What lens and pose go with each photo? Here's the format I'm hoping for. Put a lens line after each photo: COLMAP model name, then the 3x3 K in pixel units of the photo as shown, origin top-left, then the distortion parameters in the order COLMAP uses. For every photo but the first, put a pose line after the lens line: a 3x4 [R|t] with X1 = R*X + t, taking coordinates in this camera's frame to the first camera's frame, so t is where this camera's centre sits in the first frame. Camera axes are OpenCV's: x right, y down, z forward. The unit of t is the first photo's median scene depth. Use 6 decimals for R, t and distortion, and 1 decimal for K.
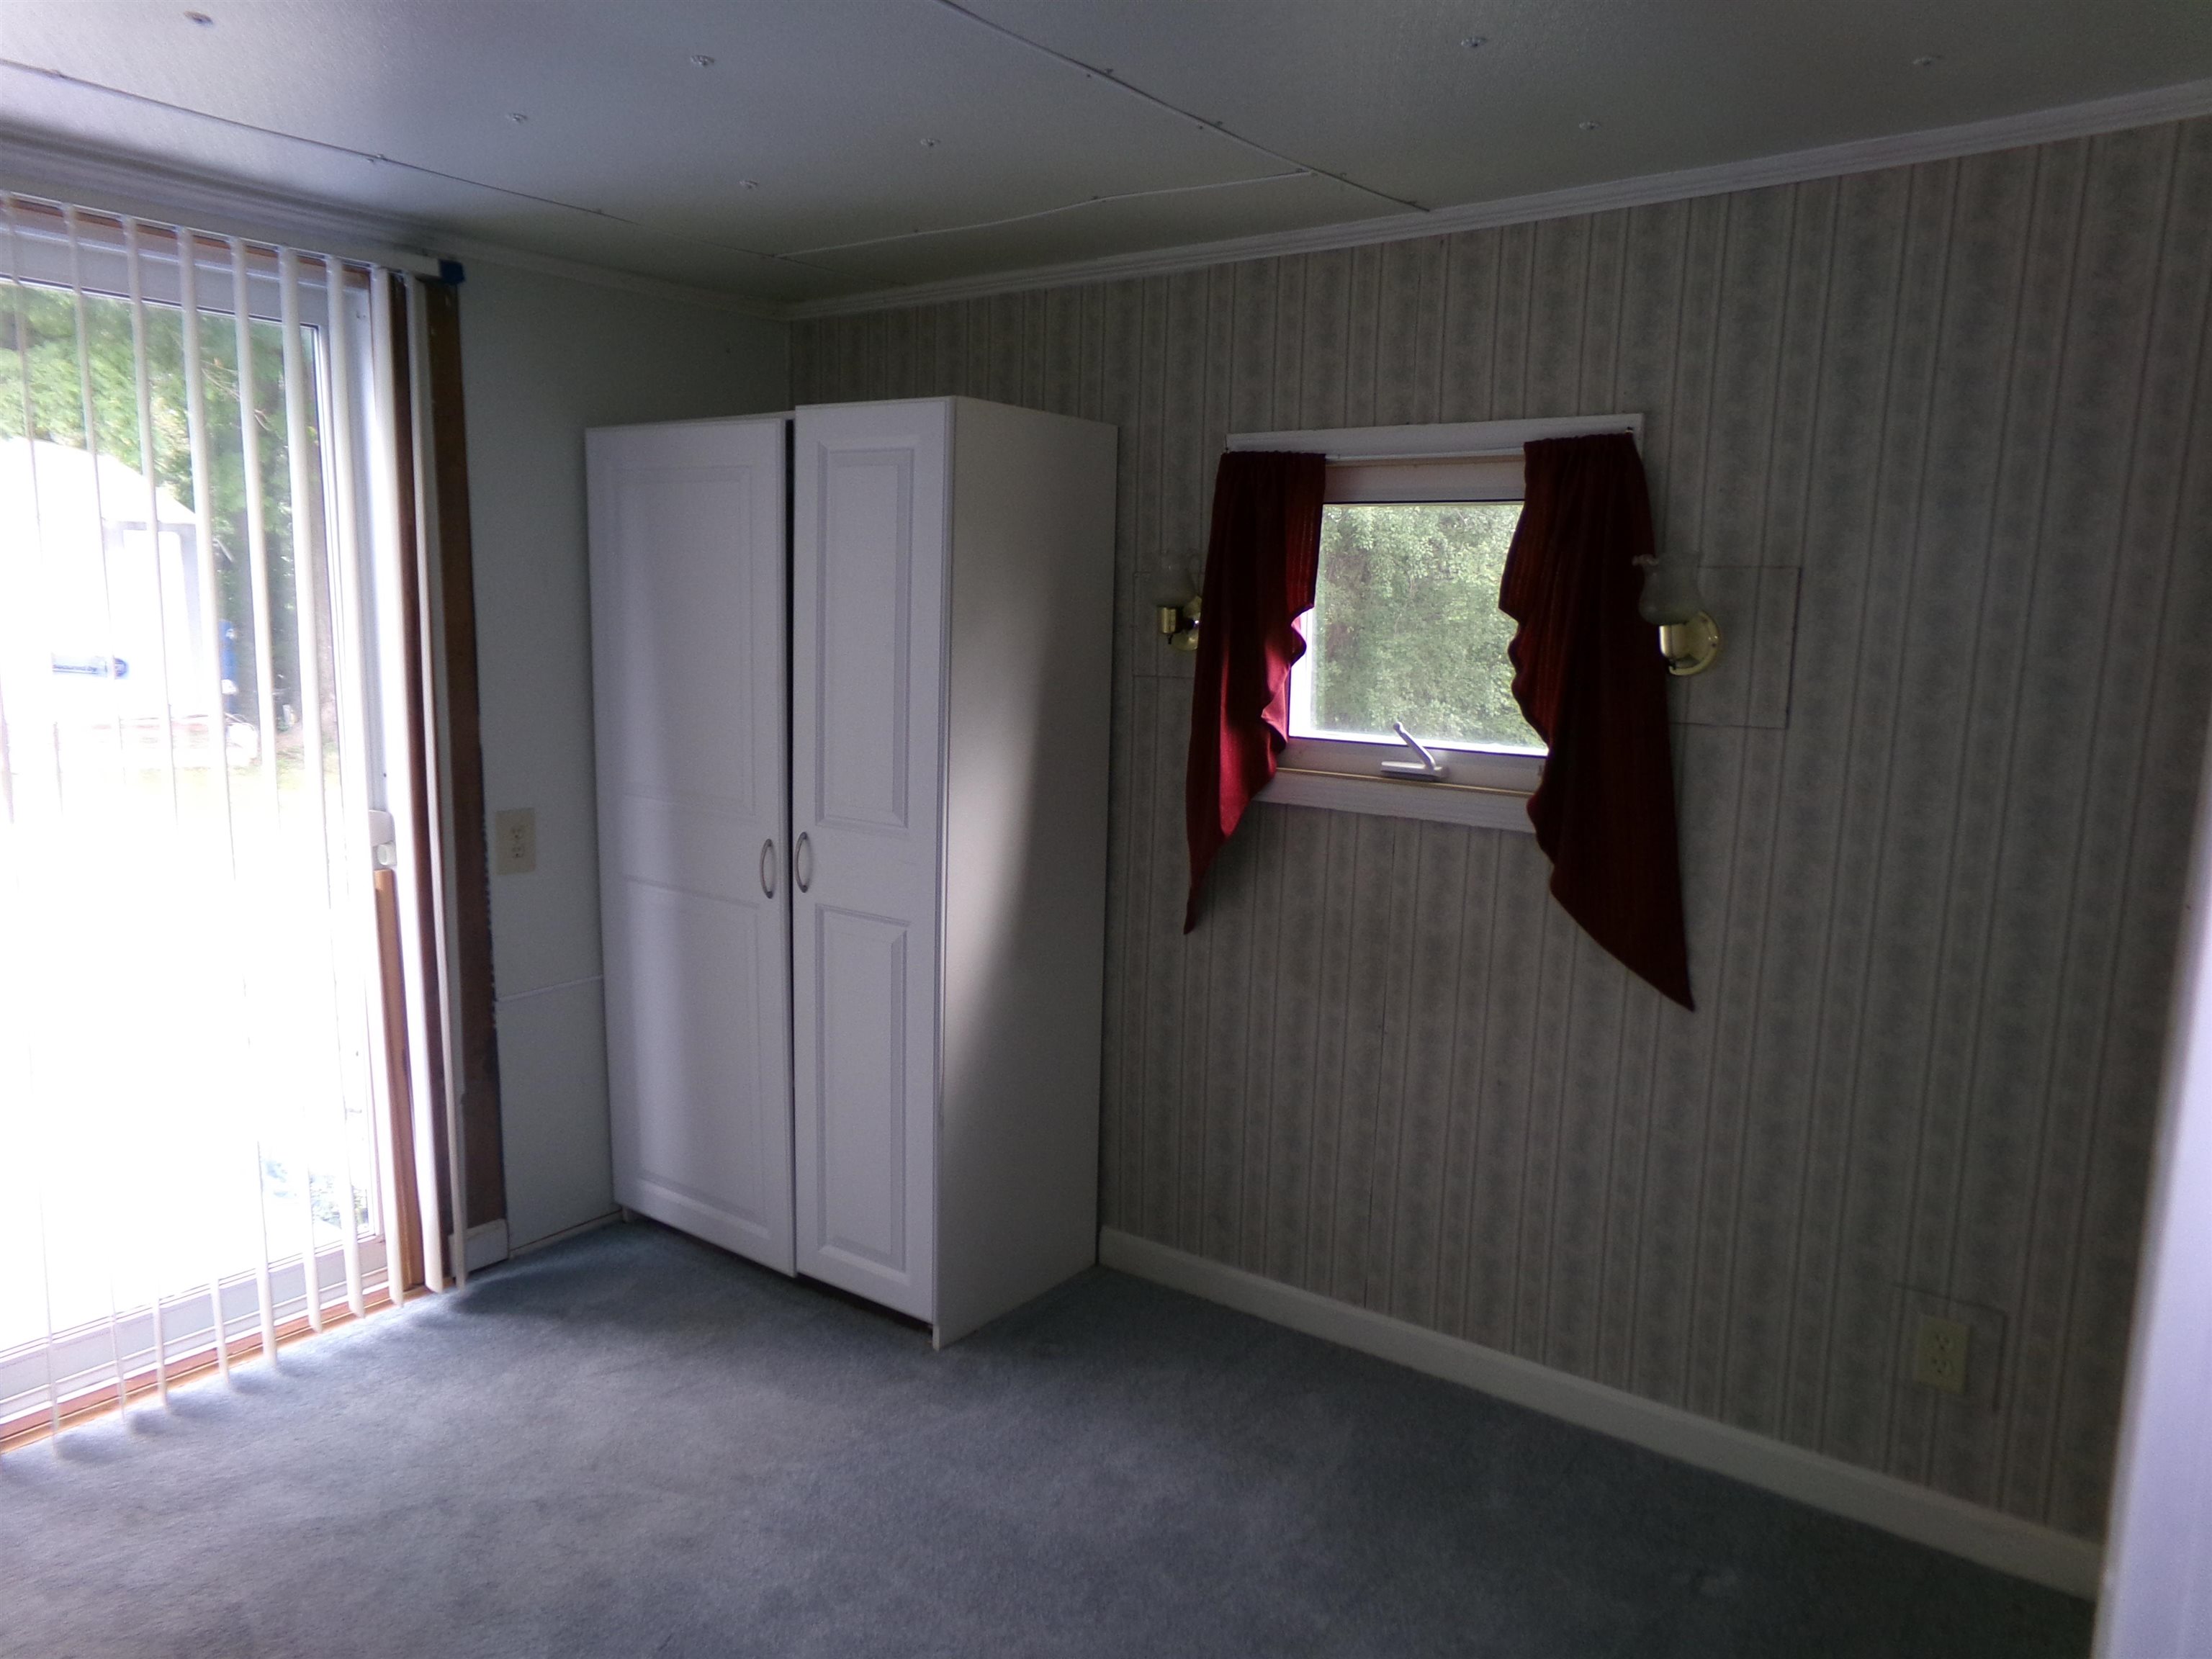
lens RADIAL K [[1527.0, 0, 1103.9], [0, 1527.0, 844.8], [0, 0, 1]] dist [-0.081622, 0.136974]
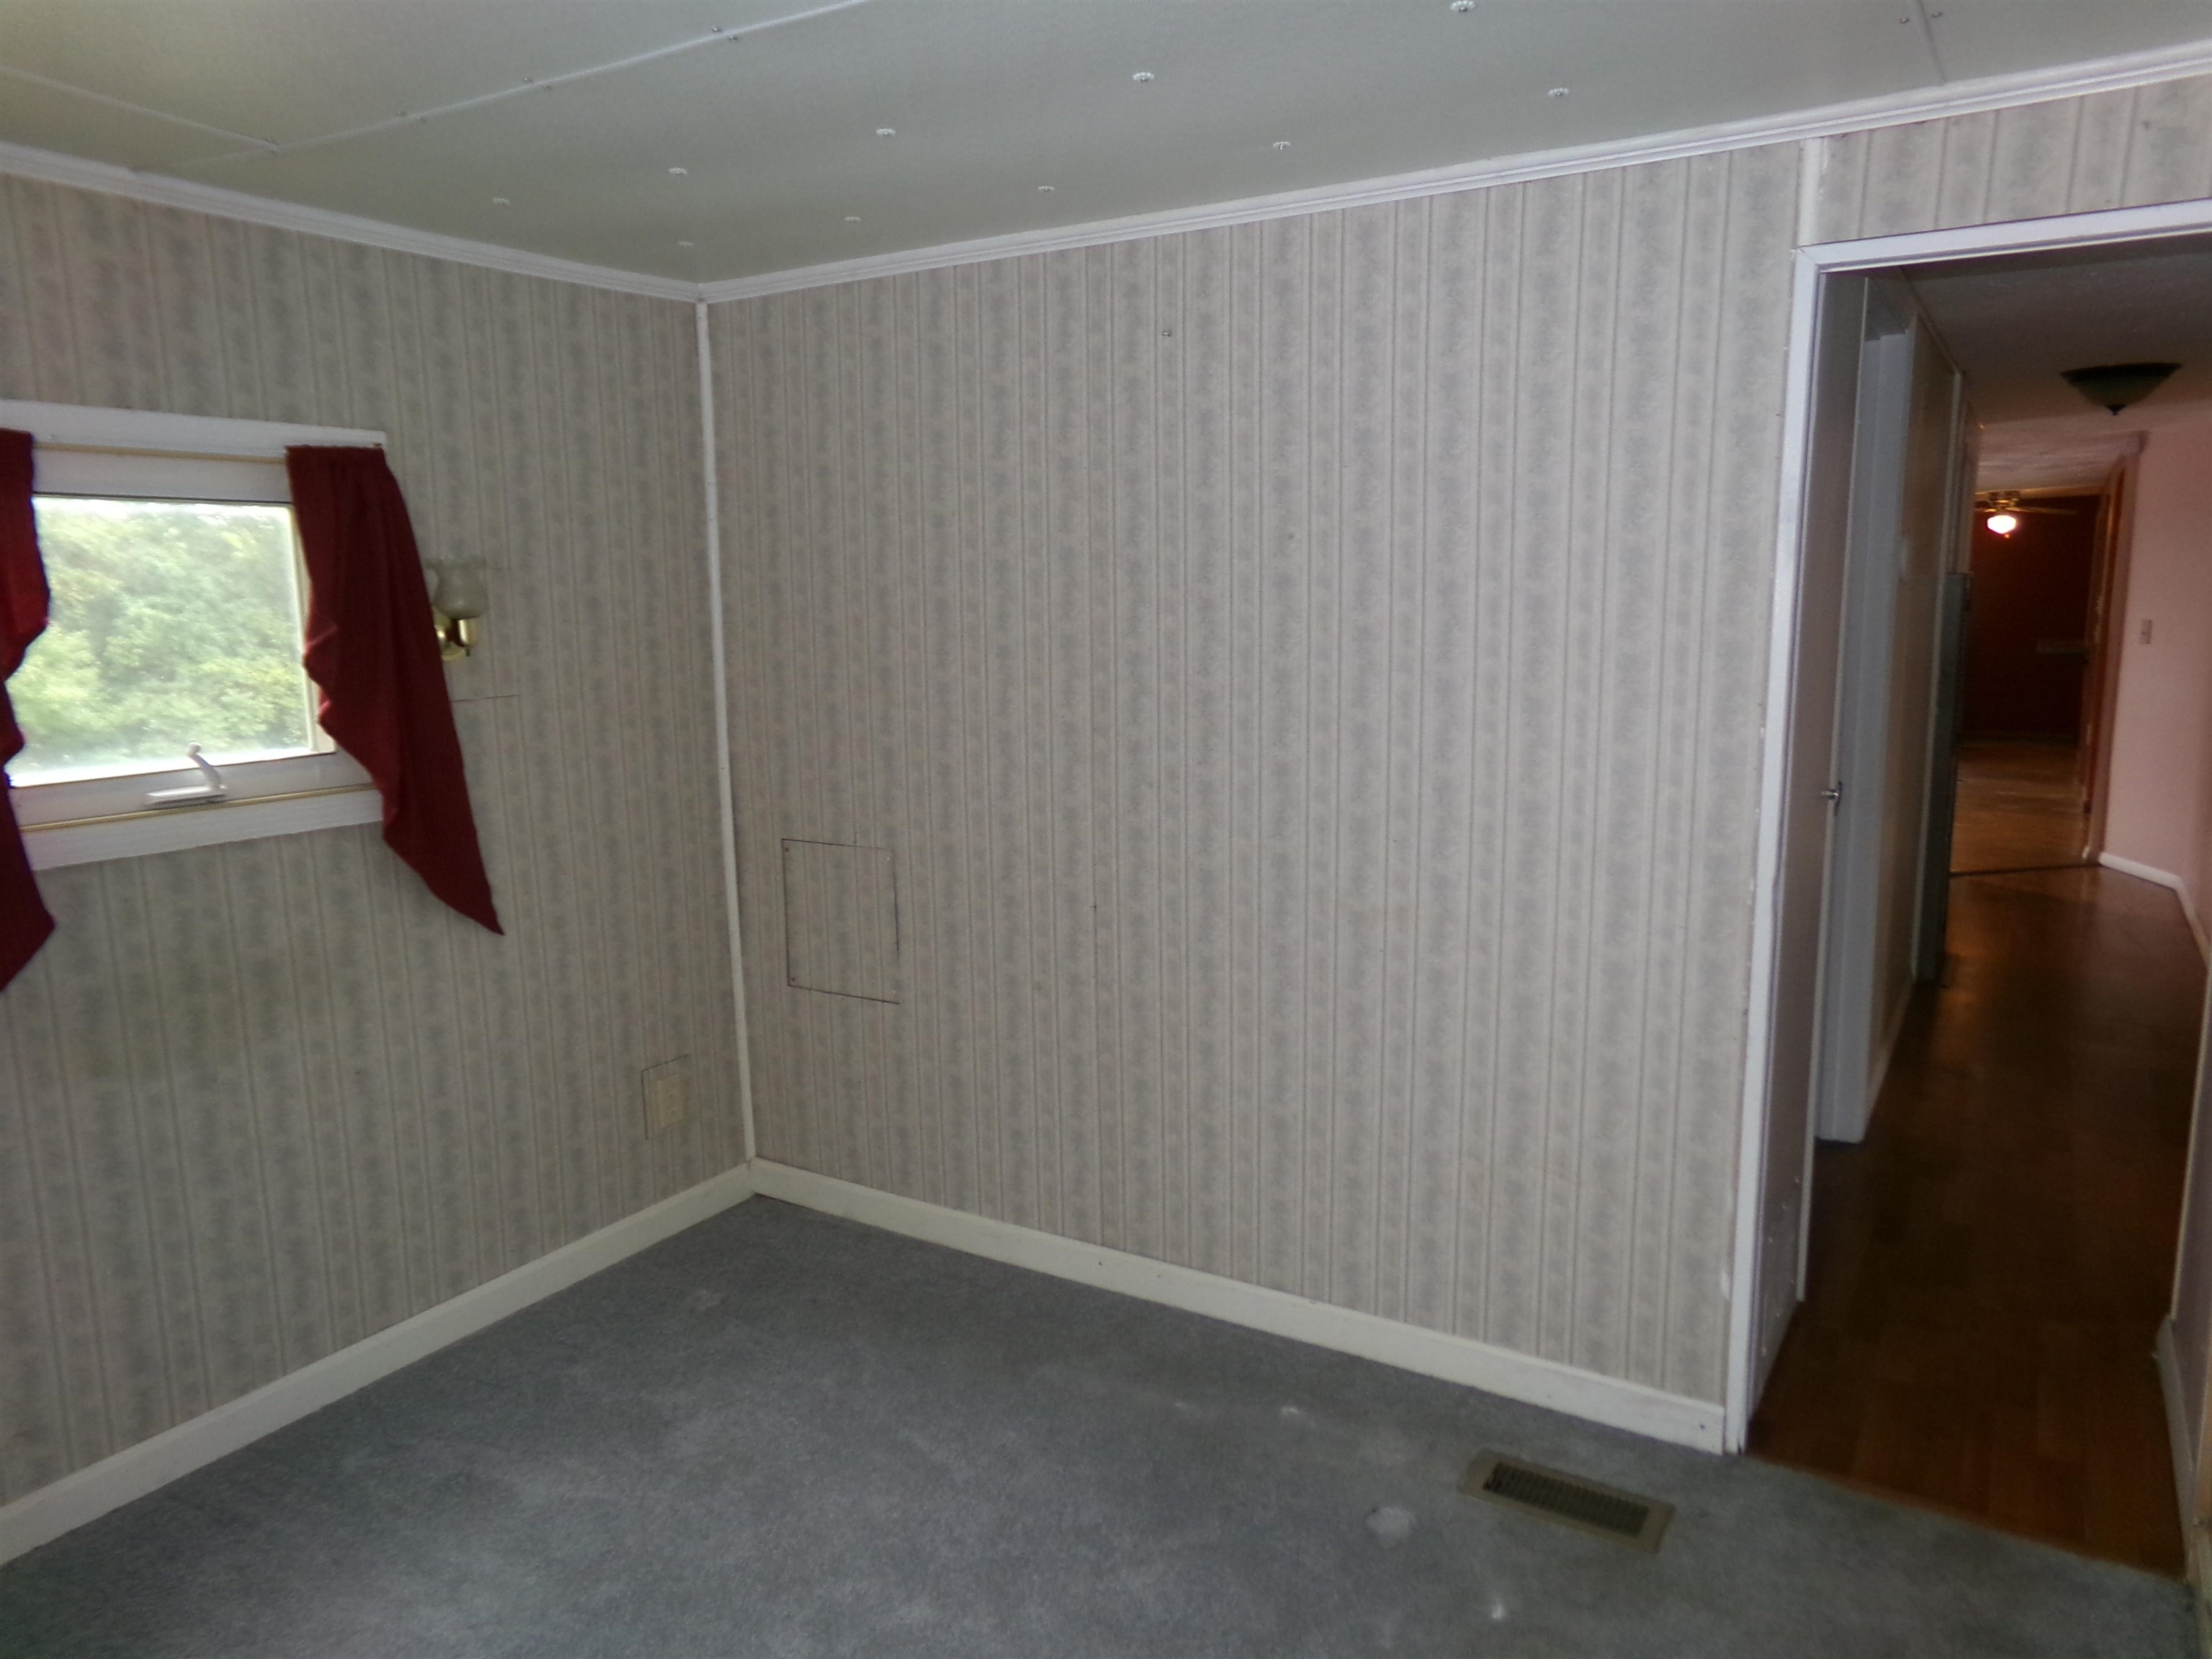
lens RADIAL K [[1514.8, 0, 1102.6], [0, 1514.8, 849.9], [0, 0, 1]] dist [-0.062001, 0.093915]
pose [[-0.090548, -0.188512, 0.977888, -0.788425], [0.177287, 0.963186, 0.202094, -0.109726], [-0.979985, 0.191666, -0.053794, 0.557485]]
